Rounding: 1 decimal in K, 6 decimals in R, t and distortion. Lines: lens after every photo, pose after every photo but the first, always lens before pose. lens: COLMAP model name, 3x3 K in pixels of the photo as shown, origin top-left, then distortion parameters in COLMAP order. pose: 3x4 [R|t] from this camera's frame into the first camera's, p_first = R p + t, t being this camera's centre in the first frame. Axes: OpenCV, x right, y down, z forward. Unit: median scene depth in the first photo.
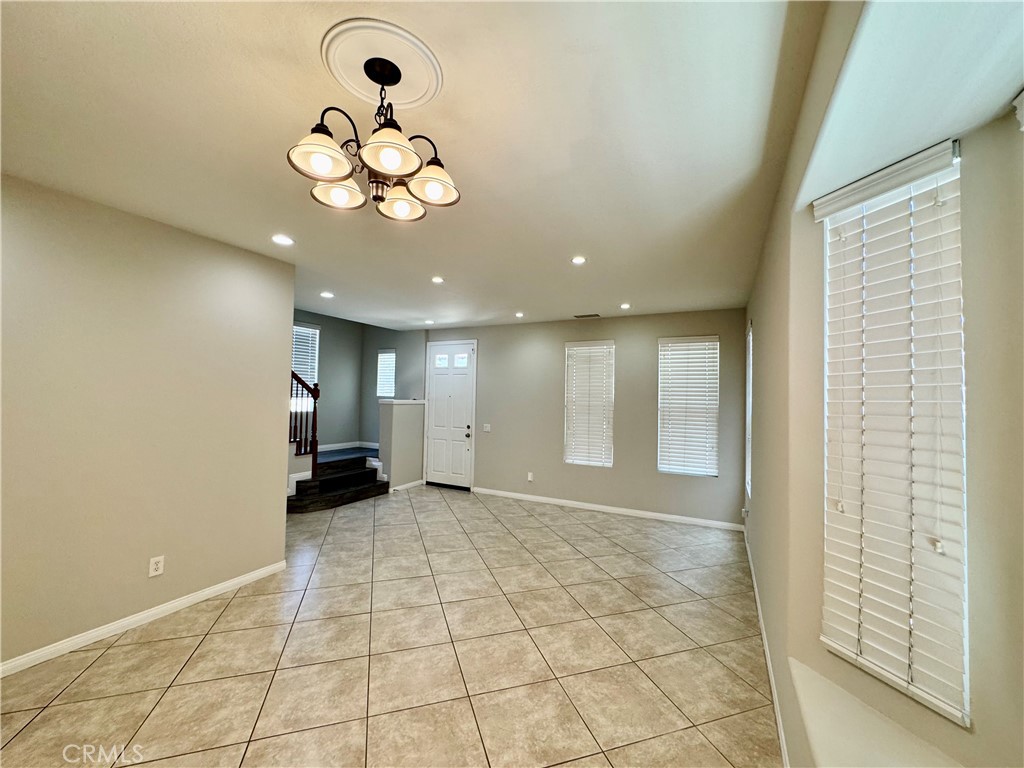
lens RADIAL K [[410.4, 0, 511.6], [0, 410.4, 384.5], [0, 0, 1]] dist [-0.003247, 0.000432]
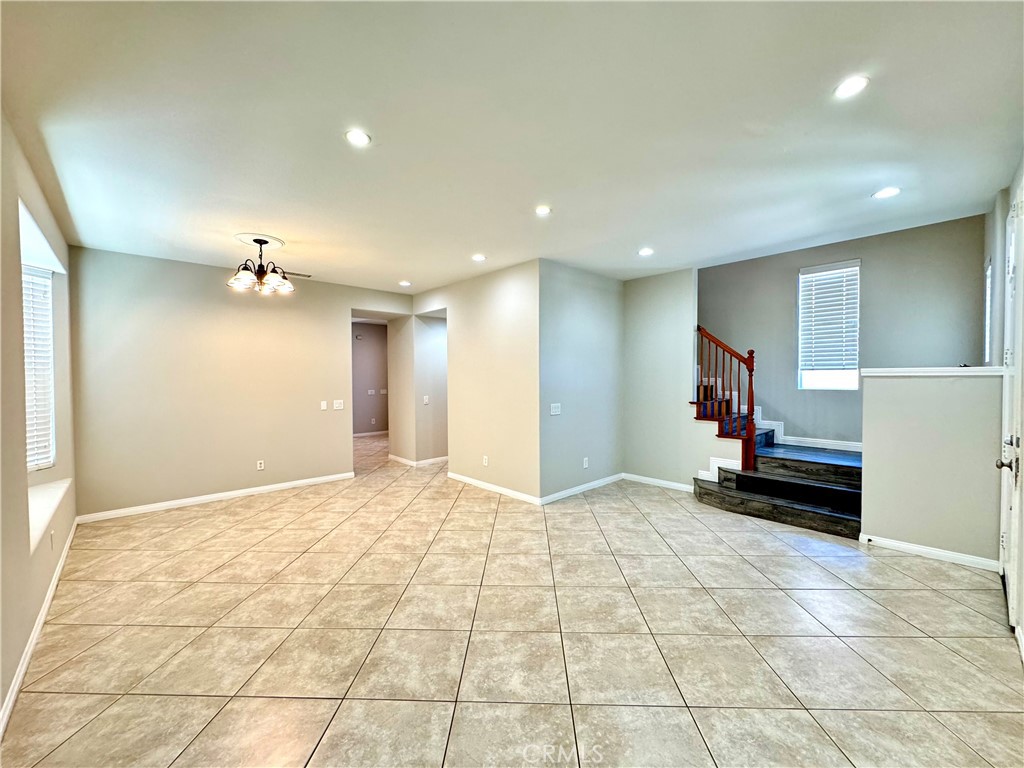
lens RADIAL K [[410.4, 0, 511.6], [0, 410.4, 384.5], [0, 0, 1]] dist [-0.003247, 0.000432]
pose [[-0.338680, -0.000304, -0.940901, 0.476101], [0.026355, 0.999605, -0.009809, 0.068112], [0.940532, -0.028119, -0.338538, 0.993156]]
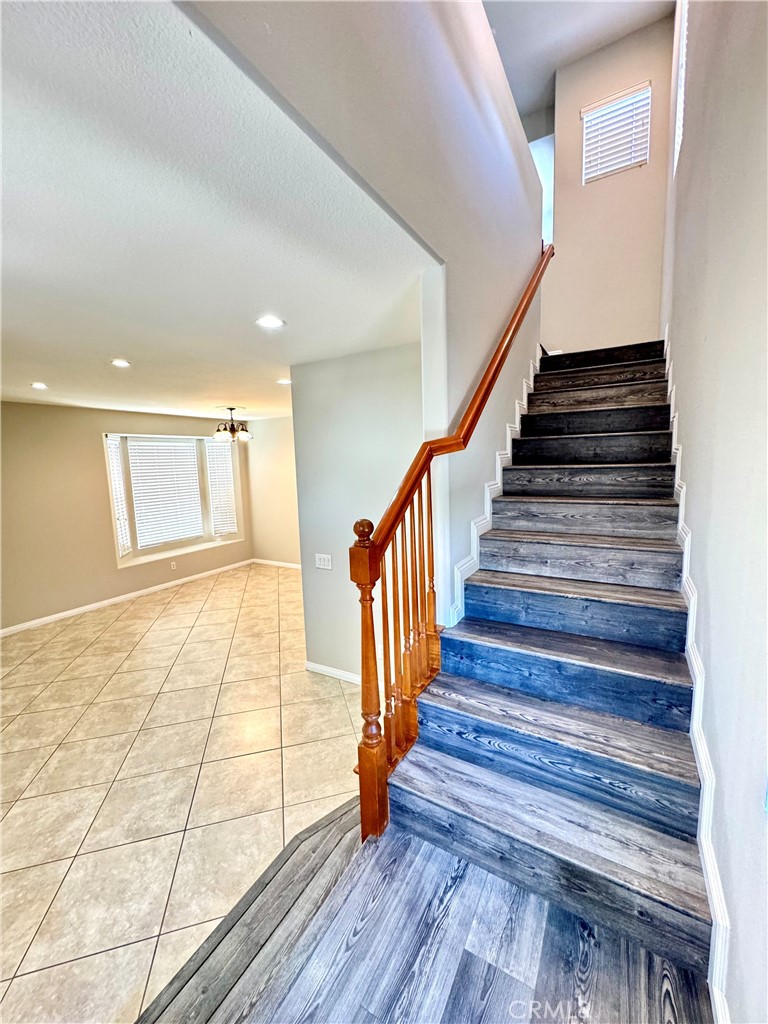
lens RADIAL K [[408.7, 0, 385.4], [0, 408.7, 507.0], [0, 0, 1]] dist [-0.001567, 0.000016]
pose [[-0.998572, 0.001317, 0.053414, -0.598347], [0.005802, 0.996457, 0.083909, -0.038524], [-0.053114, 0.084099, -0.995041, 1.471210]]
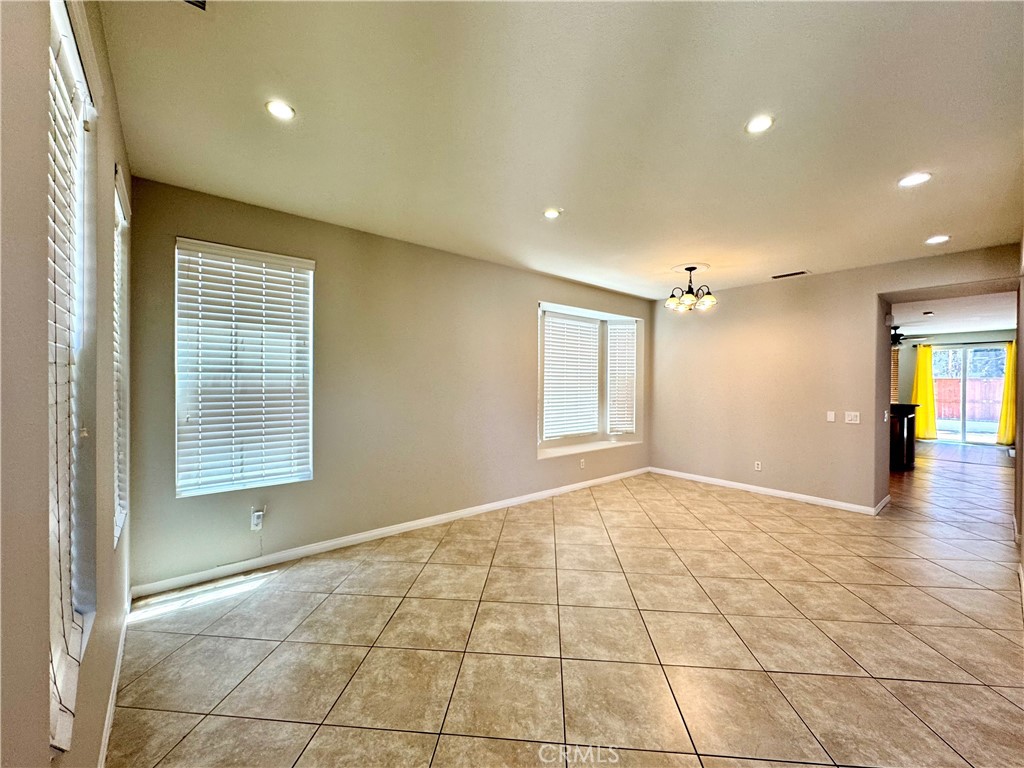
lens RADIAL K [[410.4, 0, 511.6], [0, 410.4, 384.5], [0, 0, 1]] dist [-0.003247, 0.000432]
pose [[-0.921273, -0.030404, 0.387727, -0.086493], [-0.038481, 0.999174, -0.013083, 0.067532], [-0.387009, -0.026973, -0.921681, 1.301316]]
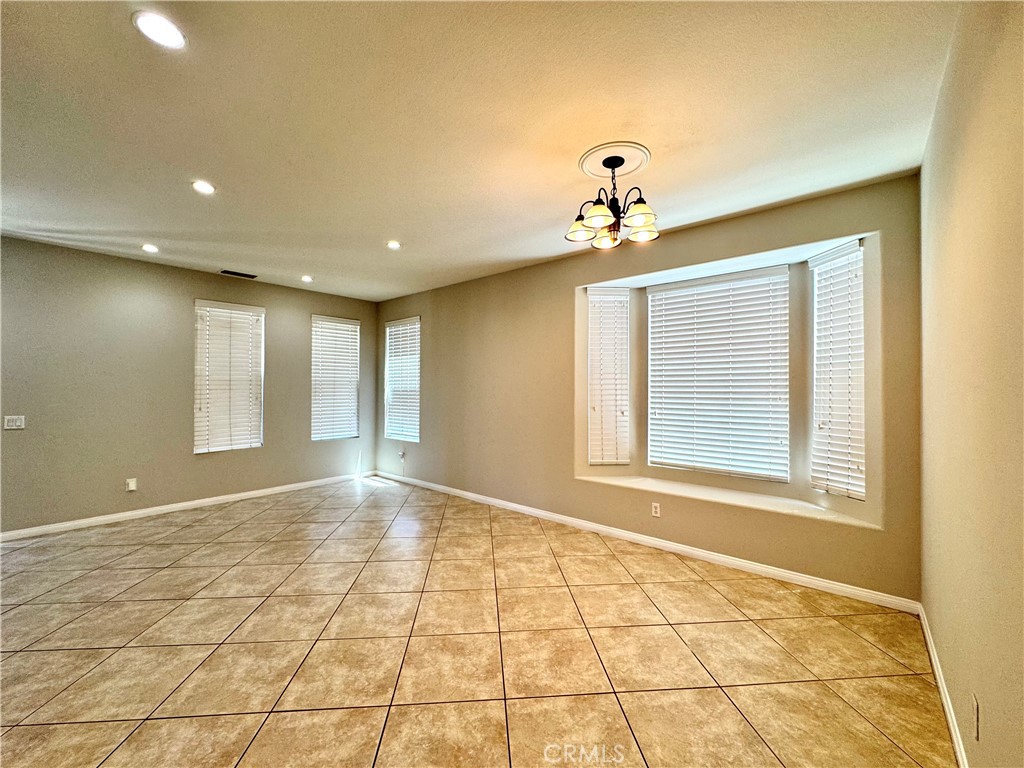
lens RADIAL K [[408.7, 0, 512.0], [0, 408.7, 384.6], [0, 0, 1]] dist [-0.001567, 0.000016]
pose [[0.229491, -0.013342, 0.973219, -0.592146], [-0.028038, 0.999400, 0.020313, 0.032702], [-0.972907, -0.031949, 0.228979, 0.290661]]
